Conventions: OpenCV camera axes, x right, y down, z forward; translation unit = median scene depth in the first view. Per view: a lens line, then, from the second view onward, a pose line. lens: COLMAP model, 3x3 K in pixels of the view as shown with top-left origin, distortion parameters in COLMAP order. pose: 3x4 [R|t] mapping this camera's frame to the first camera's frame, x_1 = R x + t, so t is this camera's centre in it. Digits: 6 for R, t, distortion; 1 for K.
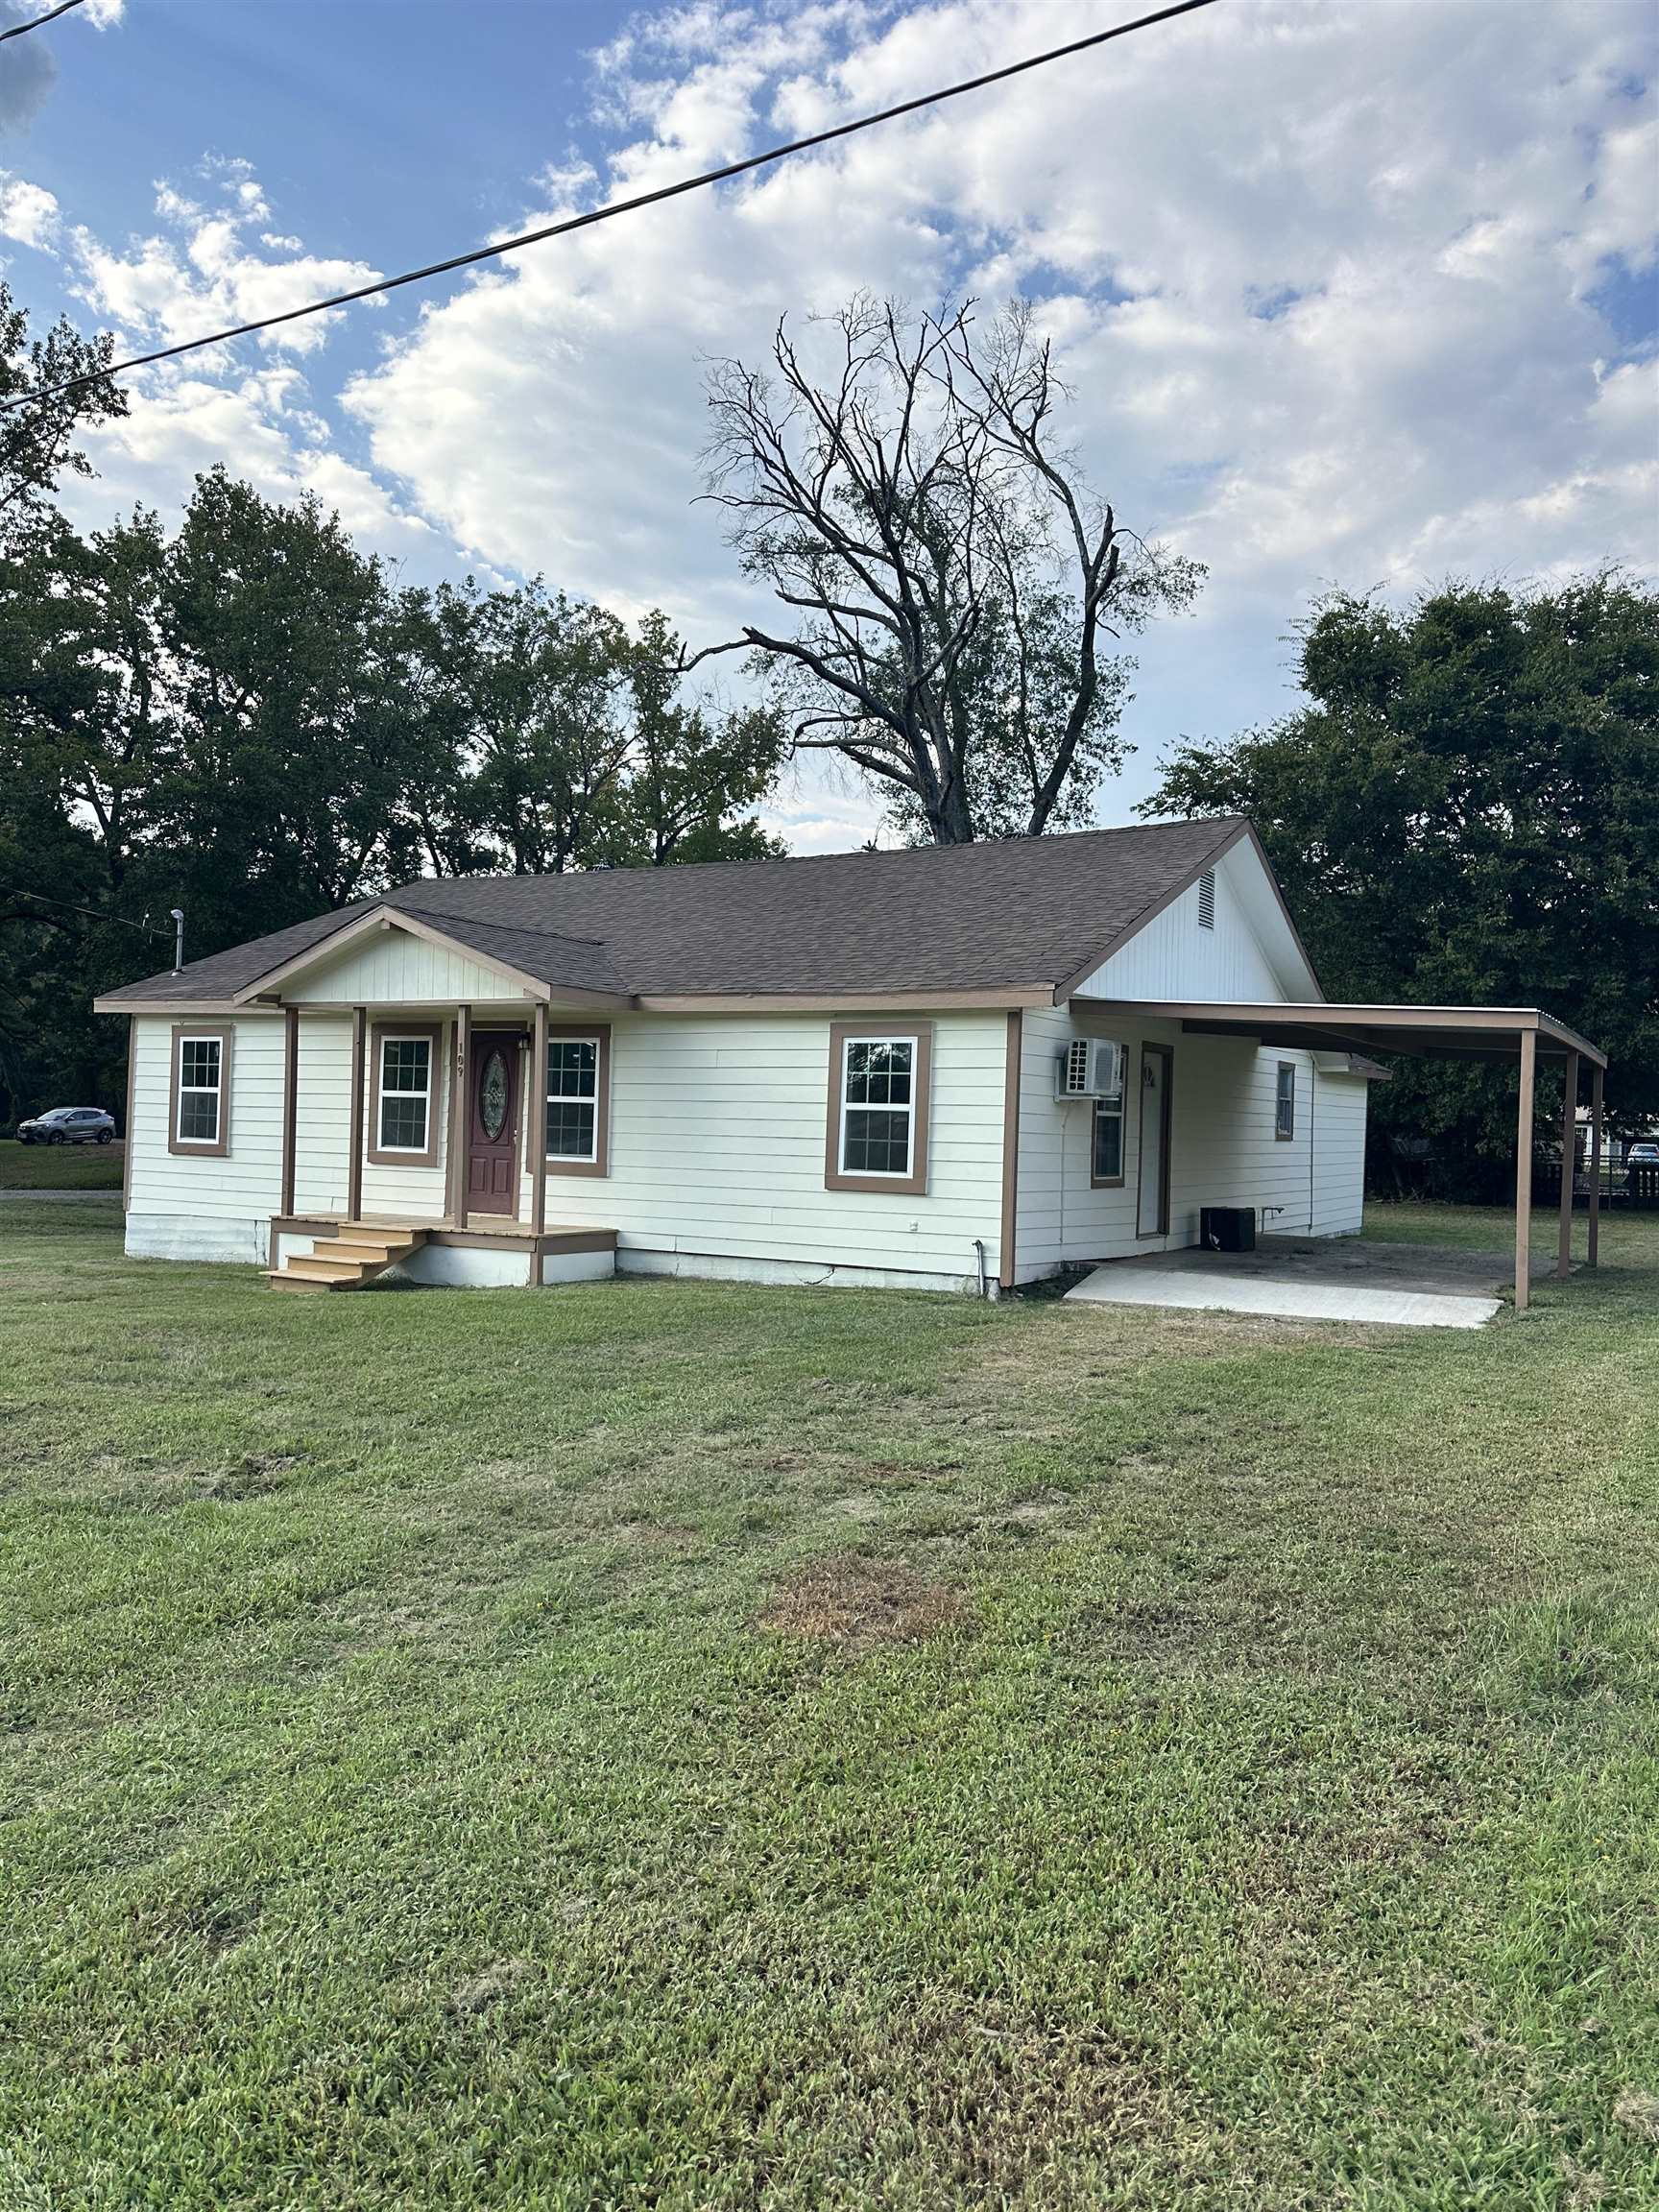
lens RADIAL K [[1566.3, 0, 829.5], [0, 1566.3, 1106.0], [0, 0, 1]] dist [0.110594, -0.122098]
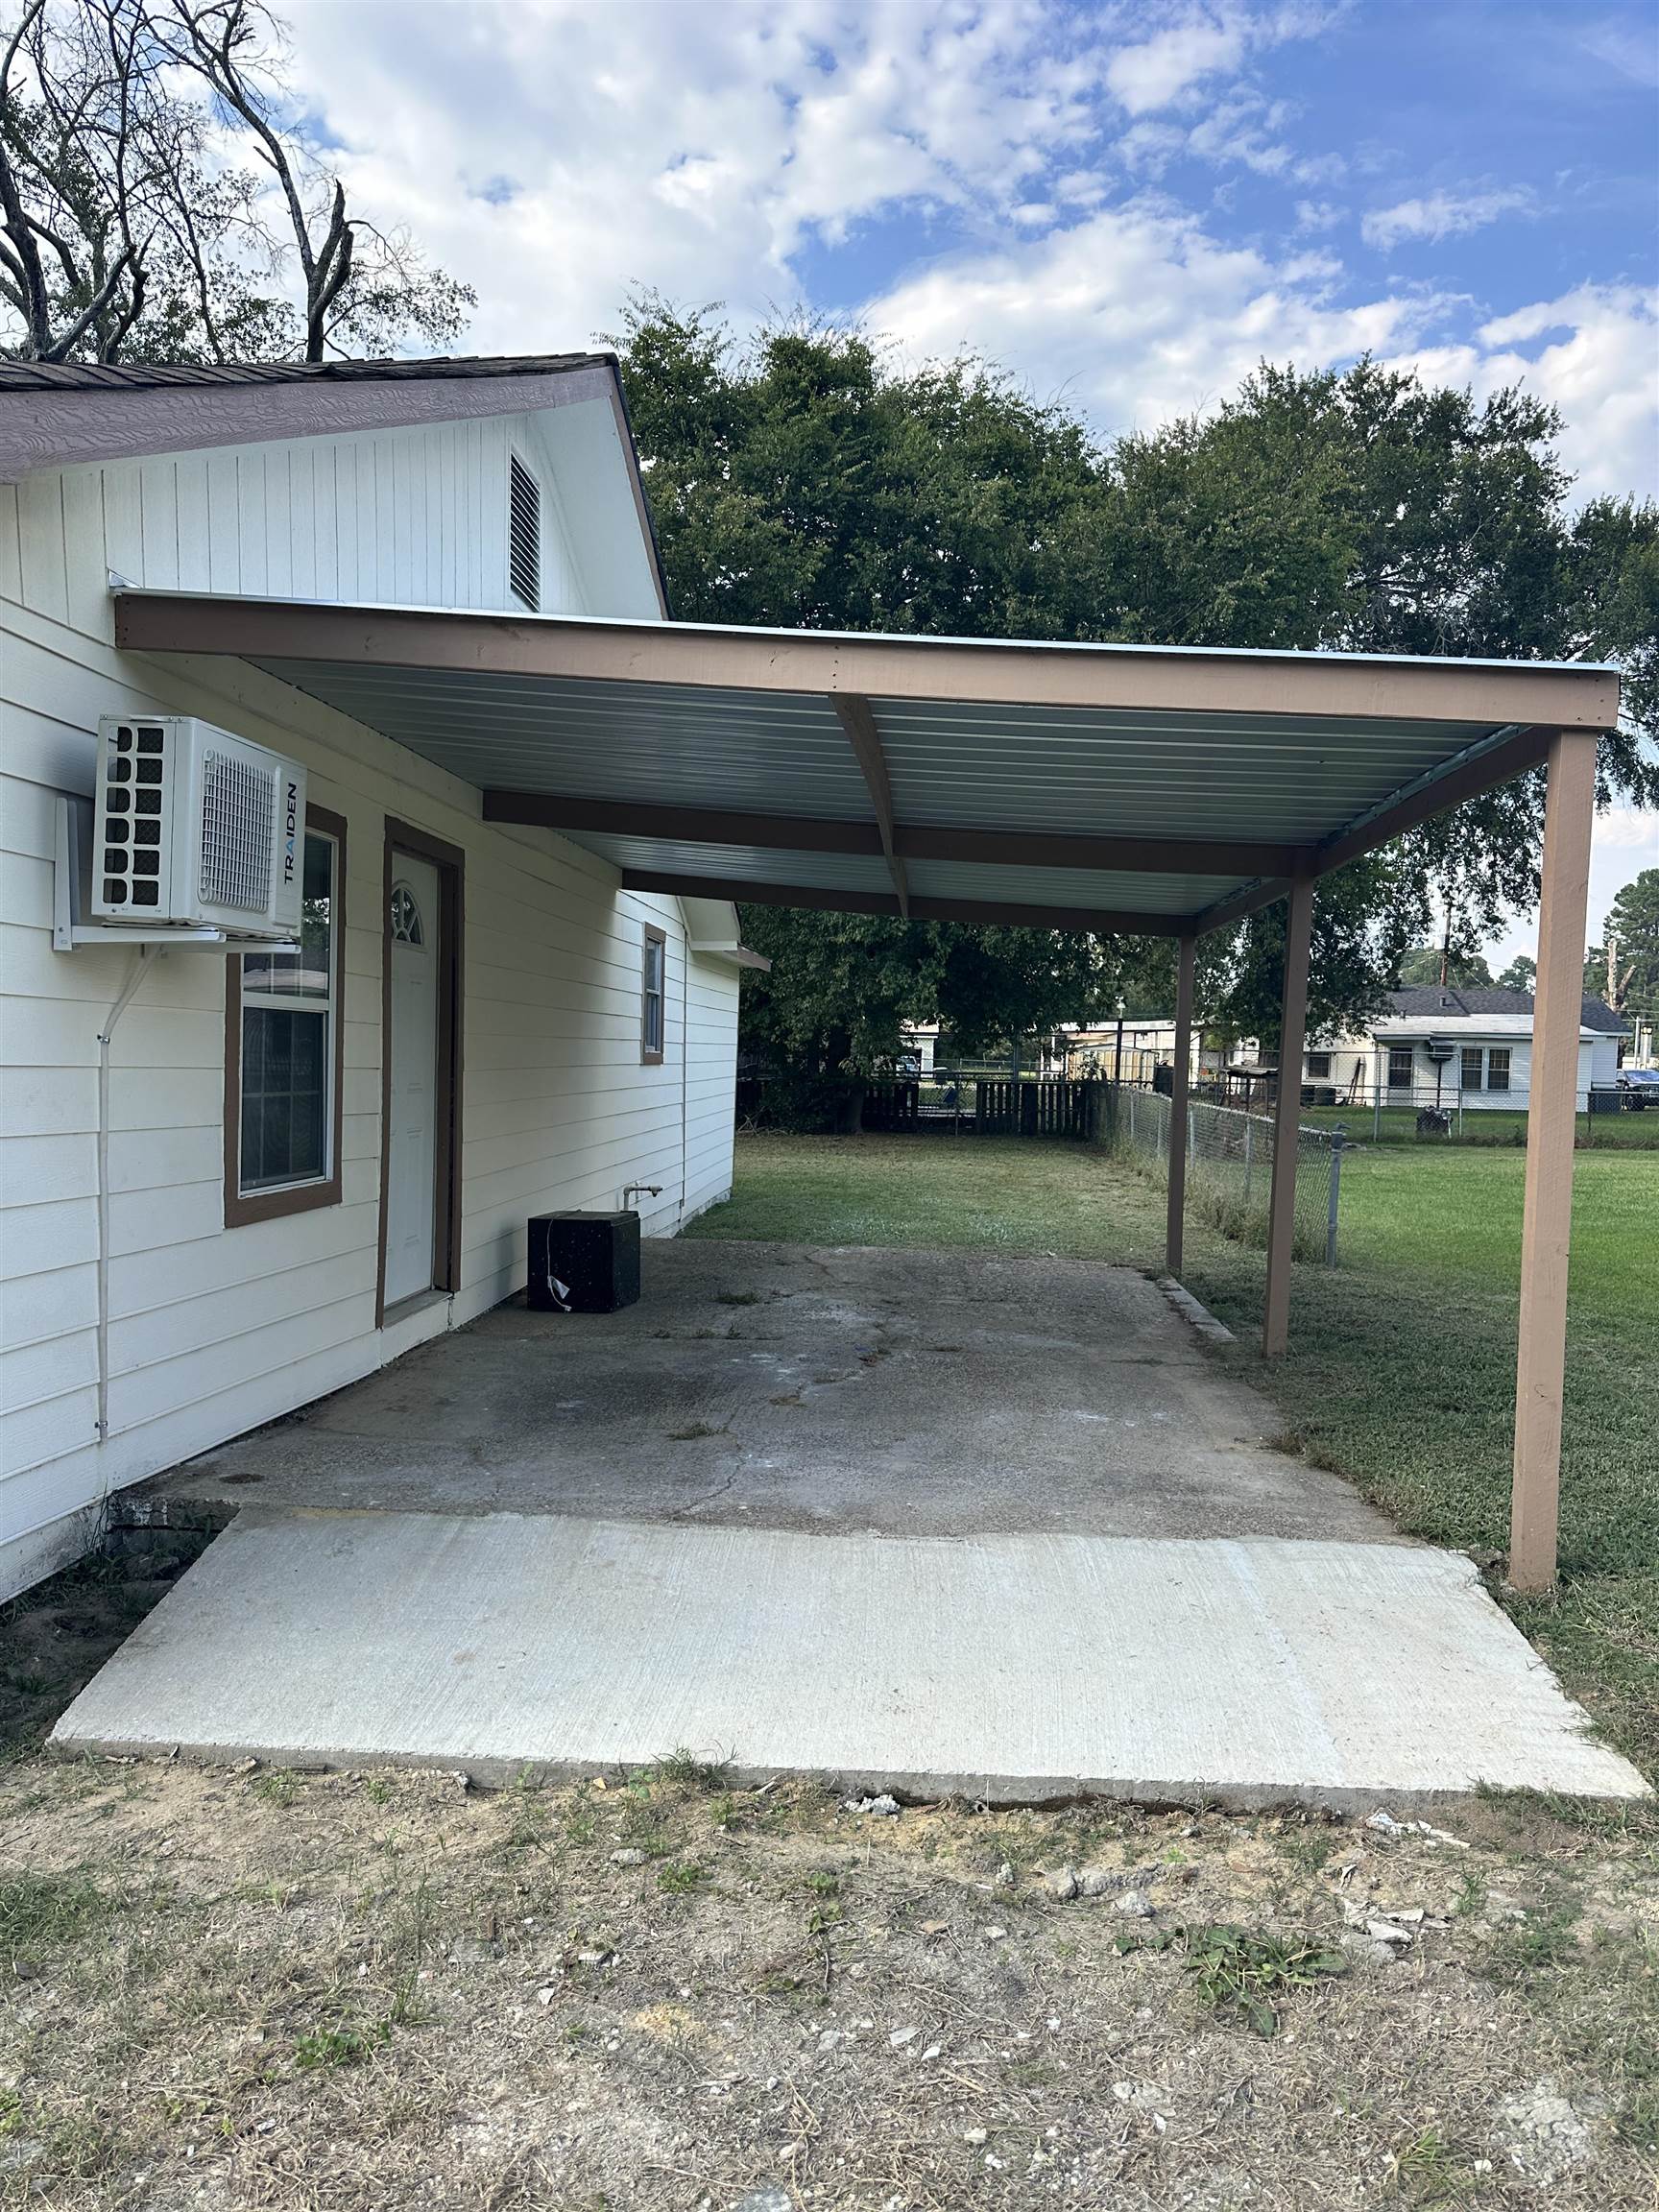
lens RADIAL K [[1543.6, 0, 828.1], [0, 1543.6, 1118.0], [0, 0, 1]] dist [0.063051, -0.072279]
pose [[0.896488, -0.025533, 0.442331, 0.126185], [-0.002284, 0.998059, 0.062241, 0.008245], [-0.443061, -0.056808, 0.894690, 0.609020]]
